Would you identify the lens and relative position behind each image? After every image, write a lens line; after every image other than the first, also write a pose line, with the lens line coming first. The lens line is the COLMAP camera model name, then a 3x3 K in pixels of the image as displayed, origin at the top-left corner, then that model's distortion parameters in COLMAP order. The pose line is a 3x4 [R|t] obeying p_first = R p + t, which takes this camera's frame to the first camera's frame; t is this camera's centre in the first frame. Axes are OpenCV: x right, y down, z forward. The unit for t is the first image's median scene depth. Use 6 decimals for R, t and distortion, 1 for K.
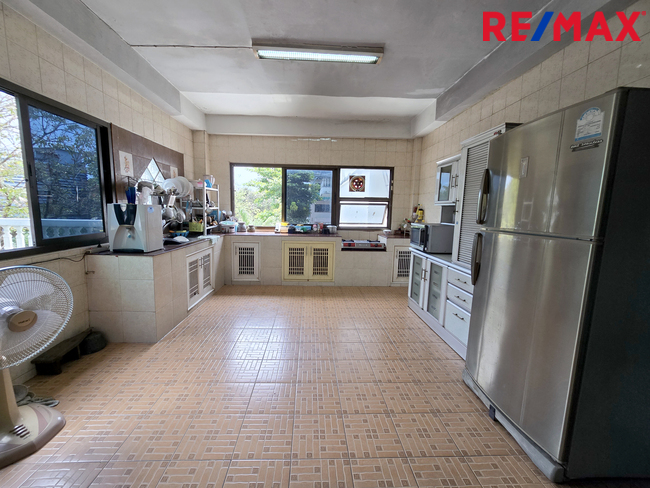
lens RADIAL K [[268.8, 0, 318.3], [0, 268.8, 242.1], [0, 0, 1]] dist [0.001271, 0.000140]
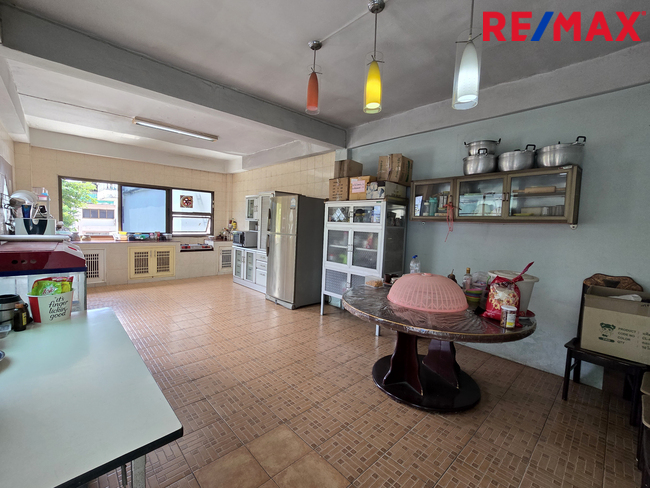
lens RADIAL K [[268.8, 0, 318.3], [0, 268.8, 242.1], [0, 0, 1]] dist [0.001271, 0.000140]
pose [[0.755143, -0.037780, 0.654471, -0.259868], [0.057634, 0.998298, -0.008872, 0.032814], [-0.653022, 0.044420, 0.756035, -0.449805]]
